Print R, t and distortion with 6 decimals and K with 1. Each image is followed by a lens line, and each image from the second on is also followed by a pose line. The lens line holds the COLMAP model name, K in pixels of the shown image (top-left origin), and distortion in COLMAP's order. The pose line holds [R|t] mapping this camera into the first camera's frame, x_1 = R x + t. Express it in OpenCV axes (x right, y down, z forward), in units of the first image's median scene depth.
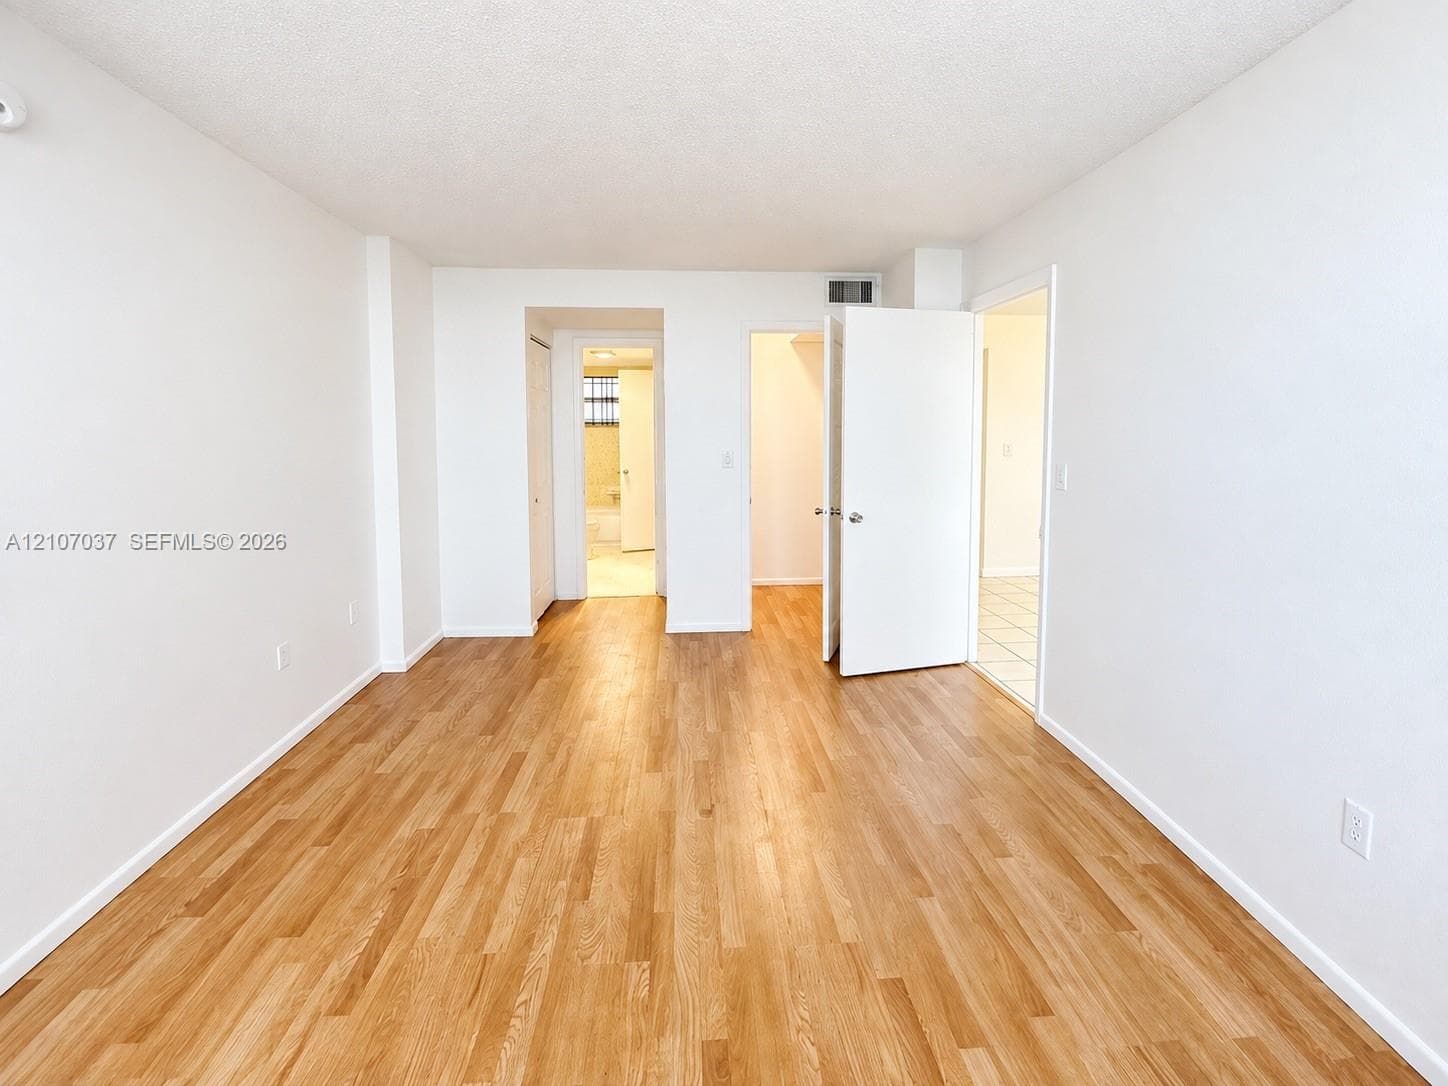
lens RADIAL K [[650.9, 0, 717.7], [0, 650.9, 543.1], [0, 0, 1]] dist [0.001931, 0.000229]
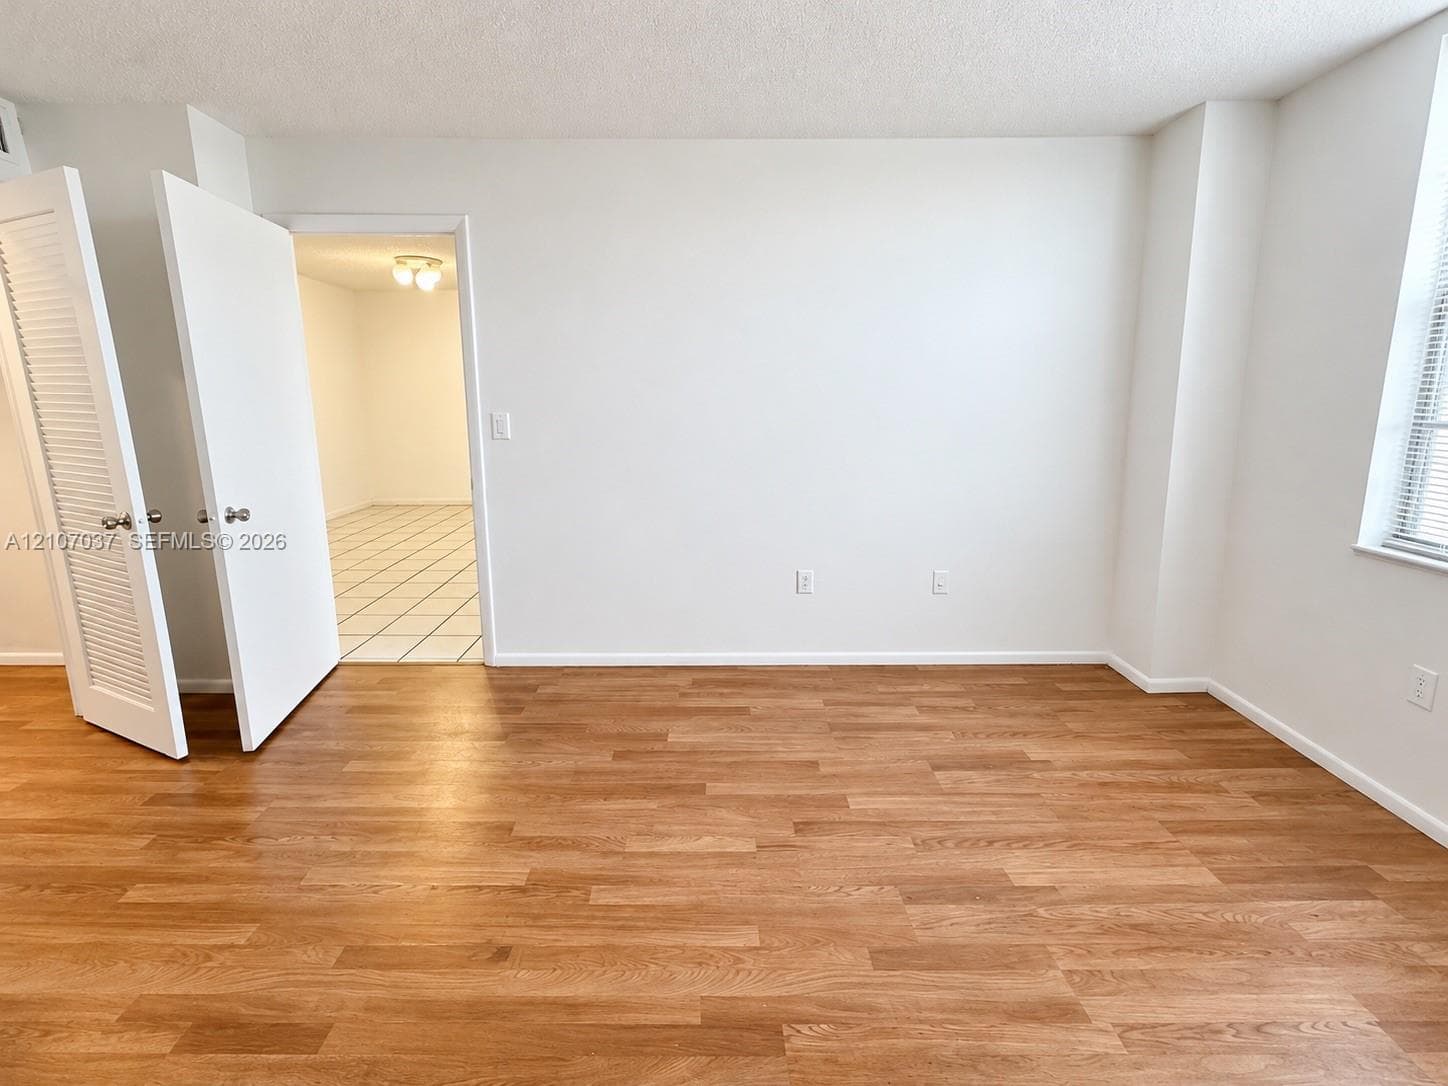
lens RADIAL K [[650.9, 0, 715.1], [0, 650.9, 537.7], [0, 0, 1]] dist [0.001931, 0.000229]
pose [[0.059574, -0.242288, 0.968374, -0.676054], [0.188129, 0.955438, 0.227478, -0.127394], [-0.980336, 0.168627, 0.102500, 0.803568]]
